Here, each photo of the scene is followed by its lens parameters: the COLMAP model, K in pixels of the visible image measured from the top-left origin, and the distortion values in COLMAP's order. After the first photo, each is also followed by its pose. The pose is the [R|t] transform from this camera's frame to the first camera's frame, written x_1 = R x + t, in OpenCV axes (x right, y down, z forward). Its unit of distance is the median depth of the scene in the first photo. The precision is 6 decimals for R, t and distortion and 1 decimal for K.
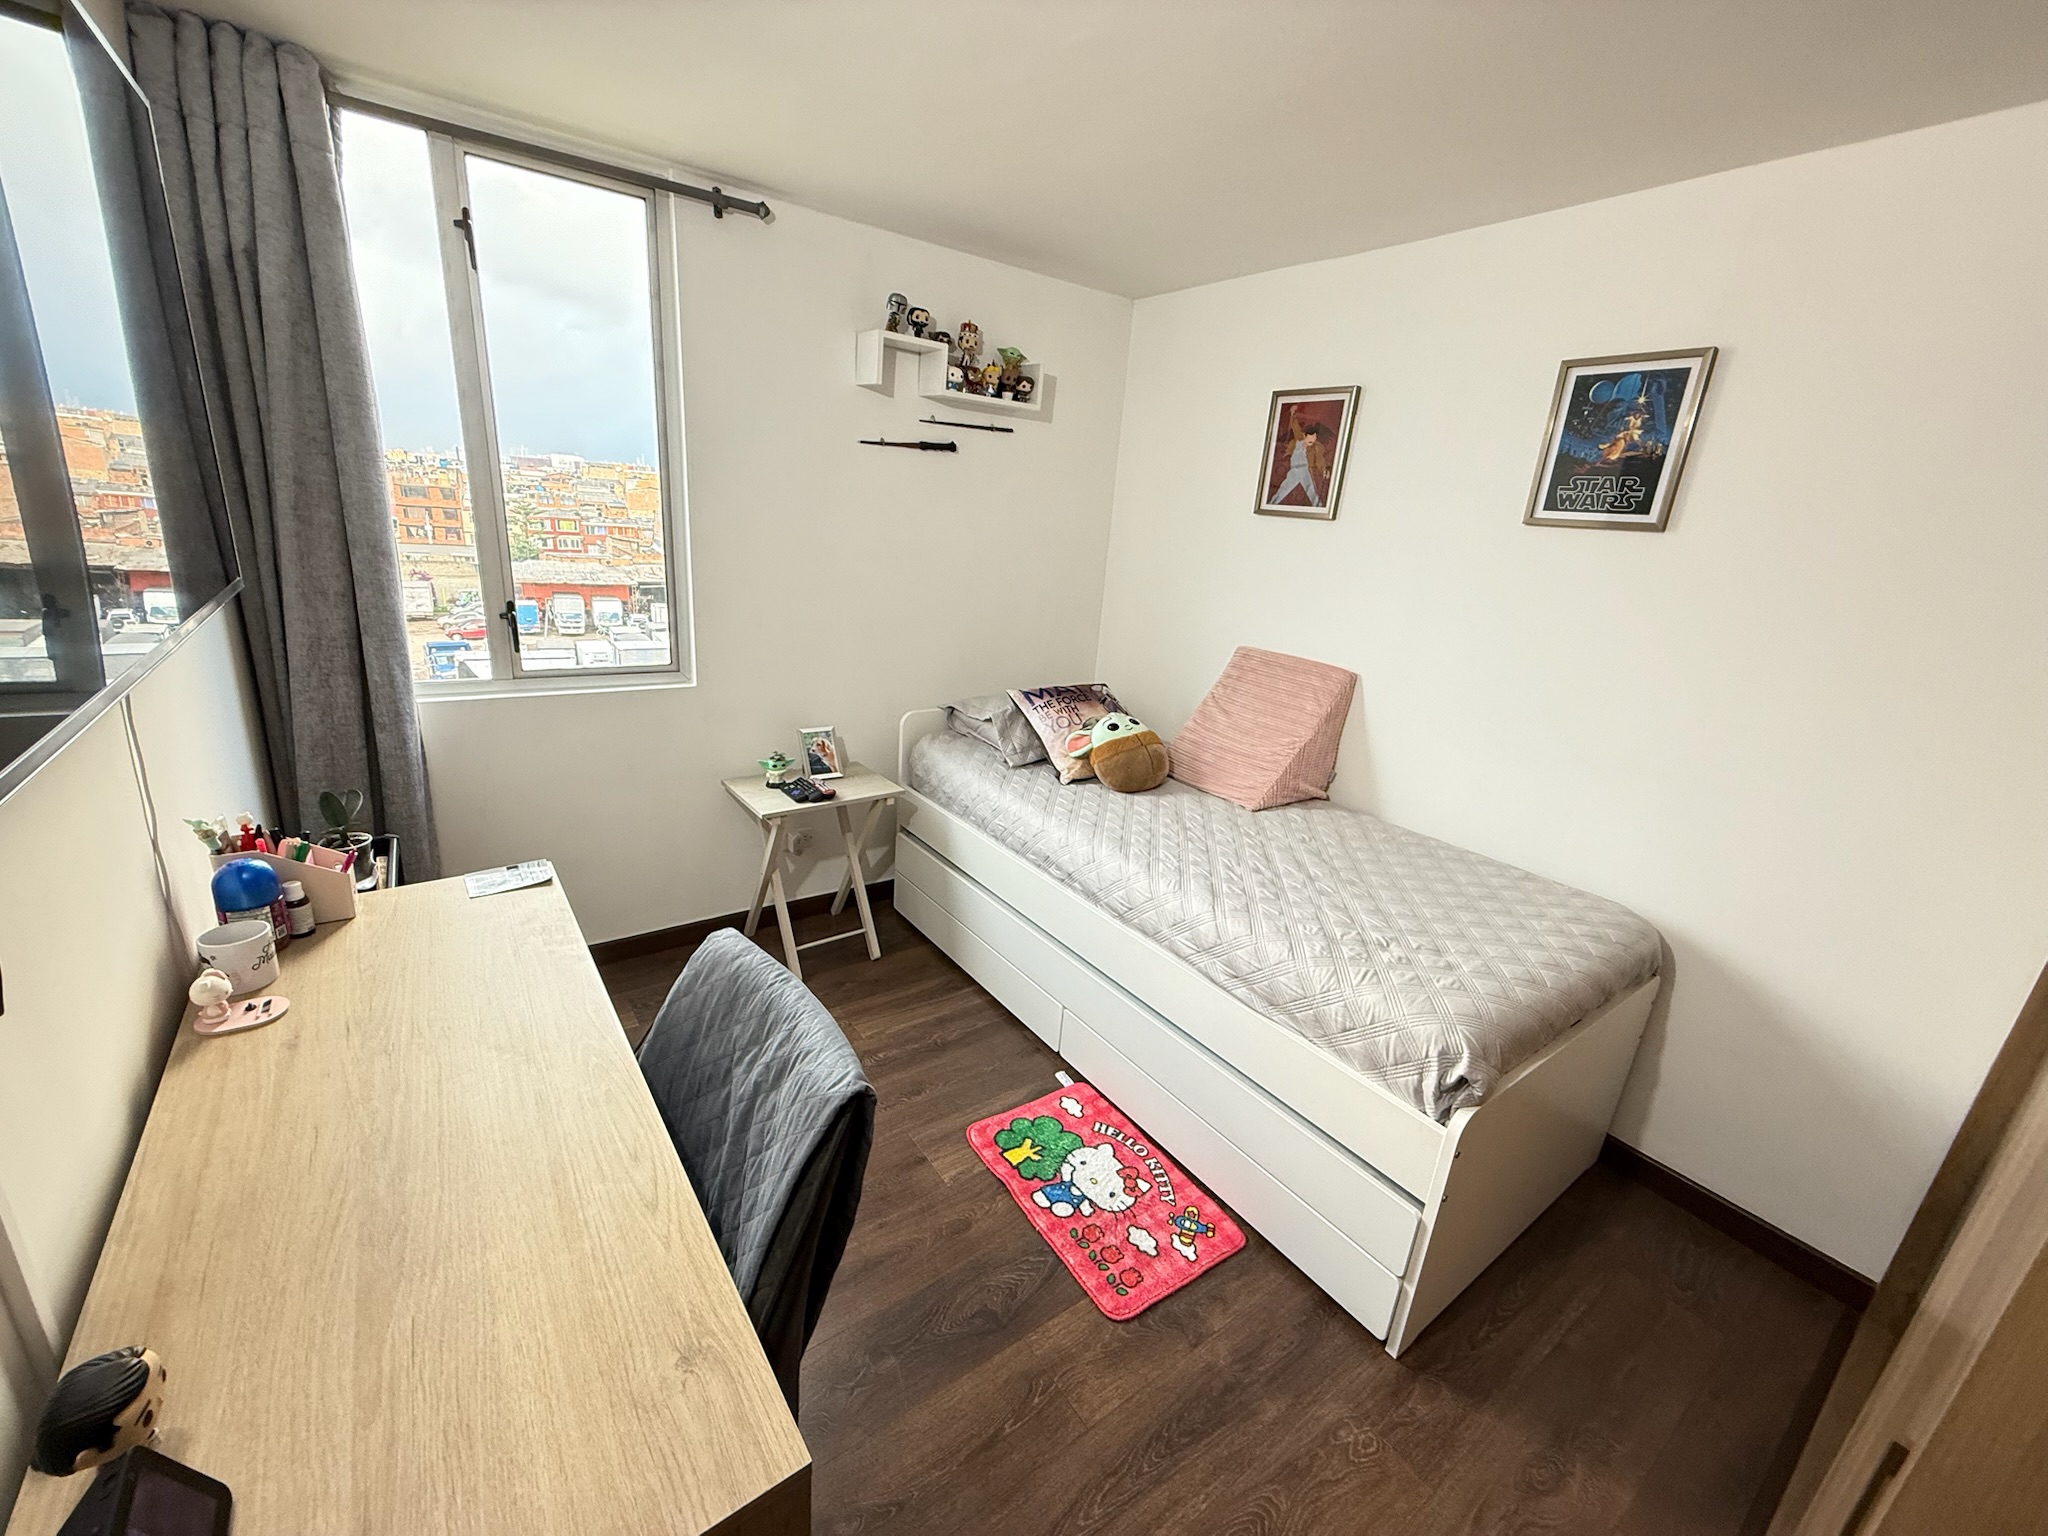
lens RADIAL K [[812.7, 0, 1019.9], [0, 812.7, 762.9], [0, 0, 1]] dist [-0.000597, -0.000578]
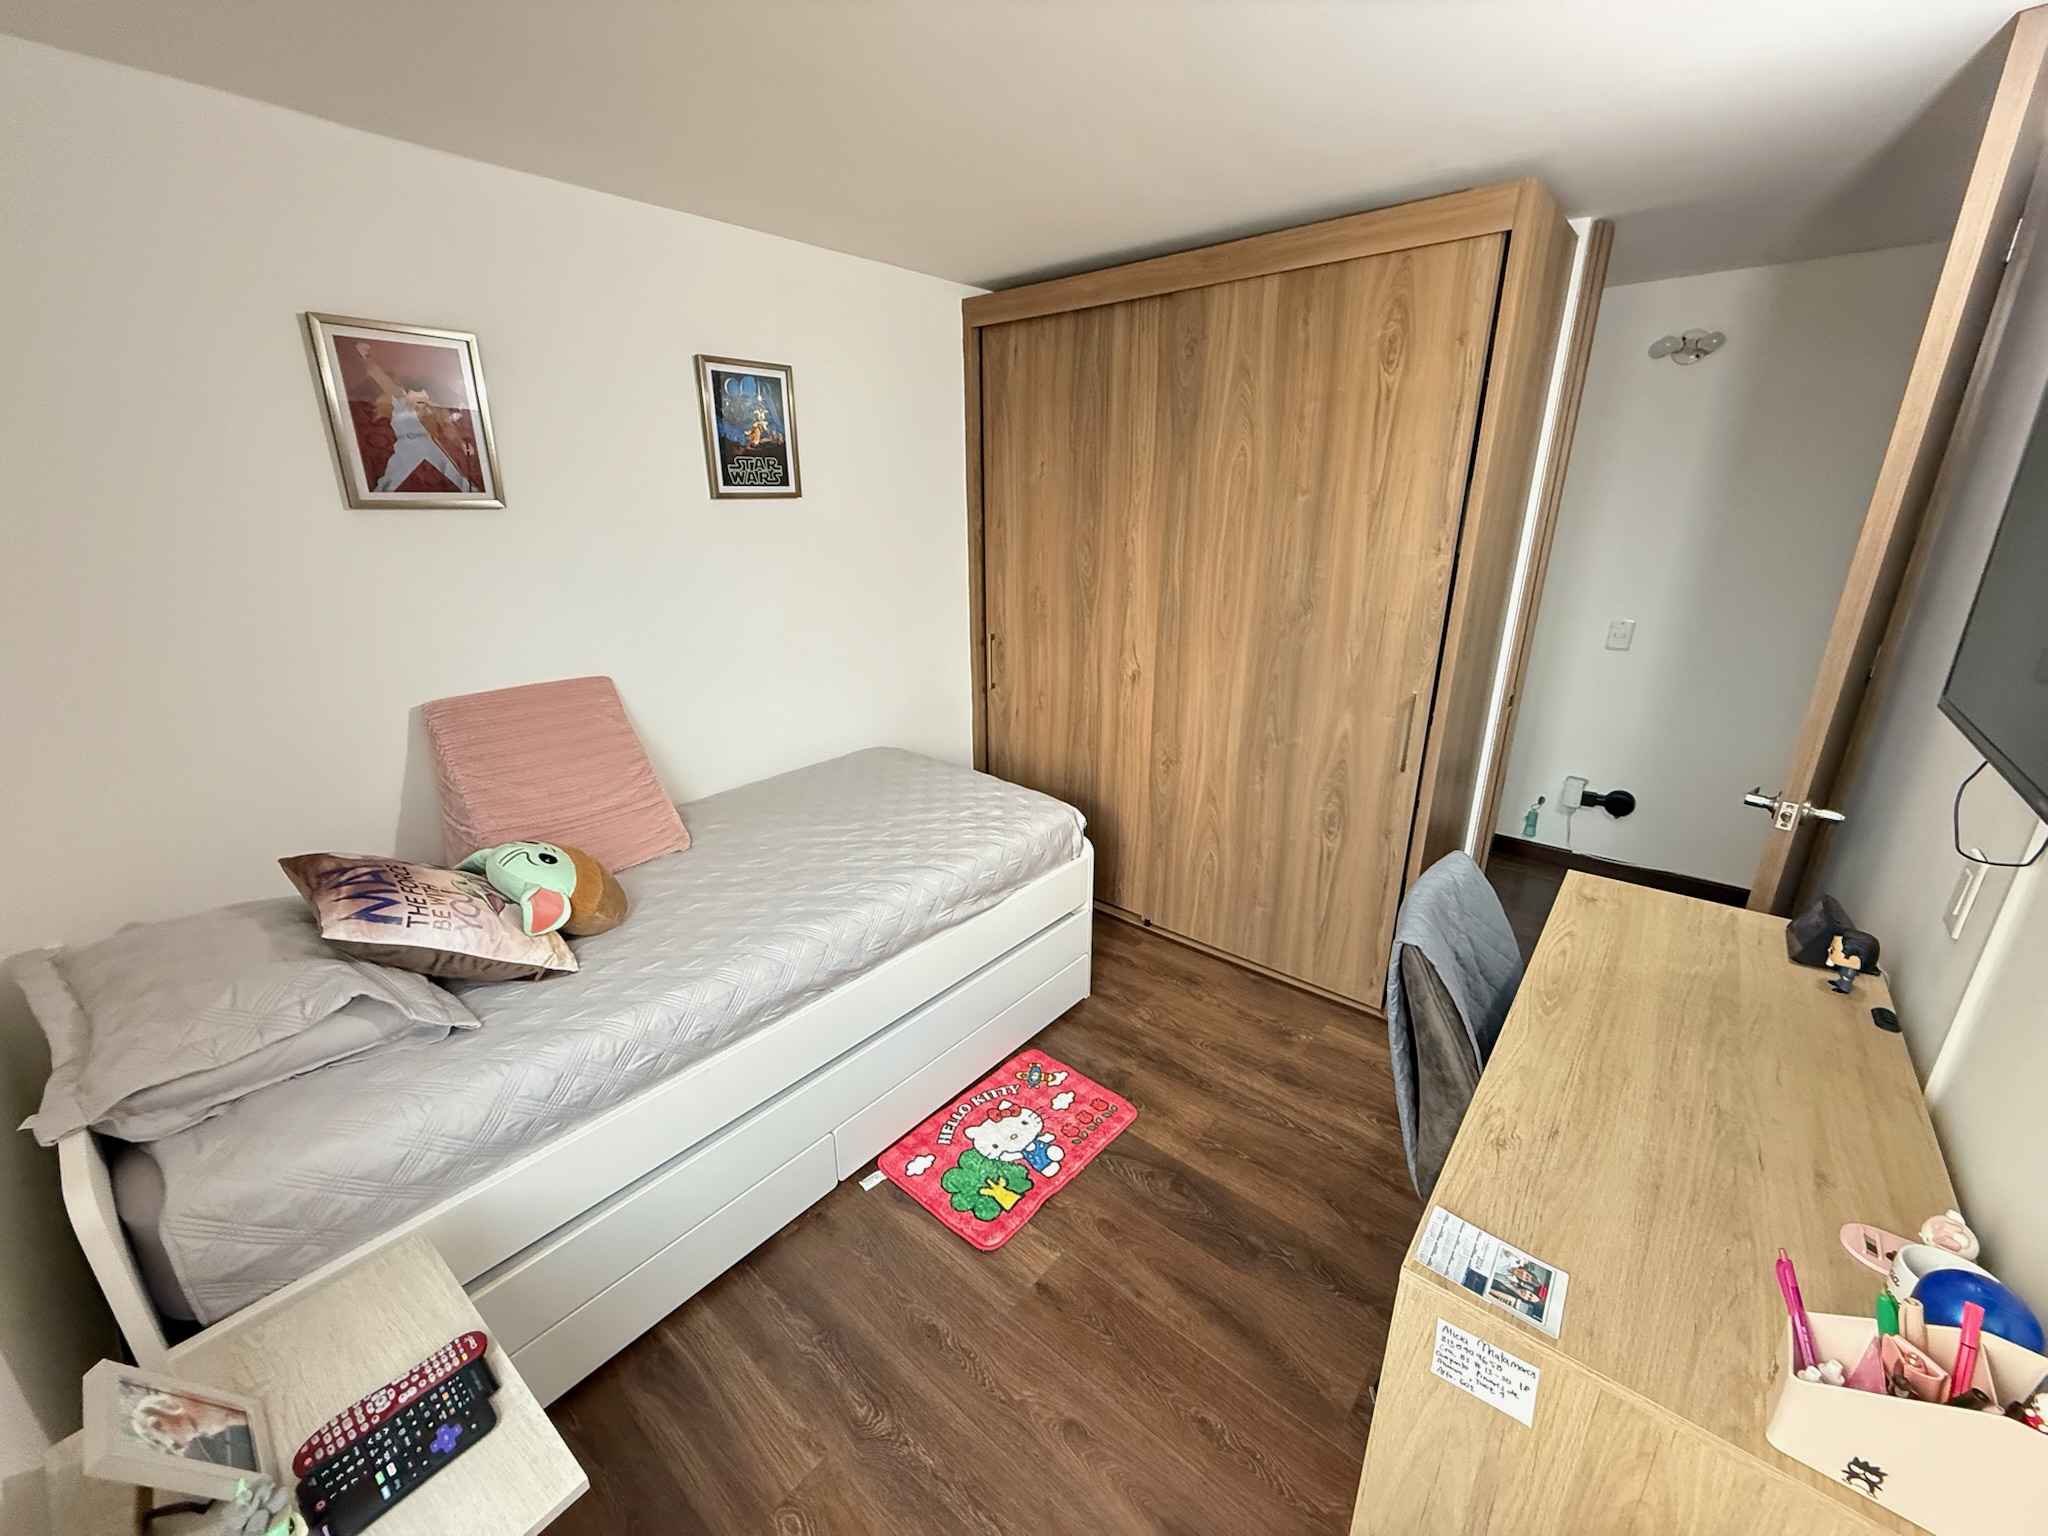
lens RADIAL K [[812.7, 0, 1012.0], [0, 812.7, 767.2], [0, 0, 1]] dist [-0.000597, -0.000578]
pose [[-0.231991, -0.372416, 0.898603, -0.704299], [0.280649, 0.858893, 0.428414, -0.377071], [-0.931352, 0.351580, -0.094737, 0.939759]]
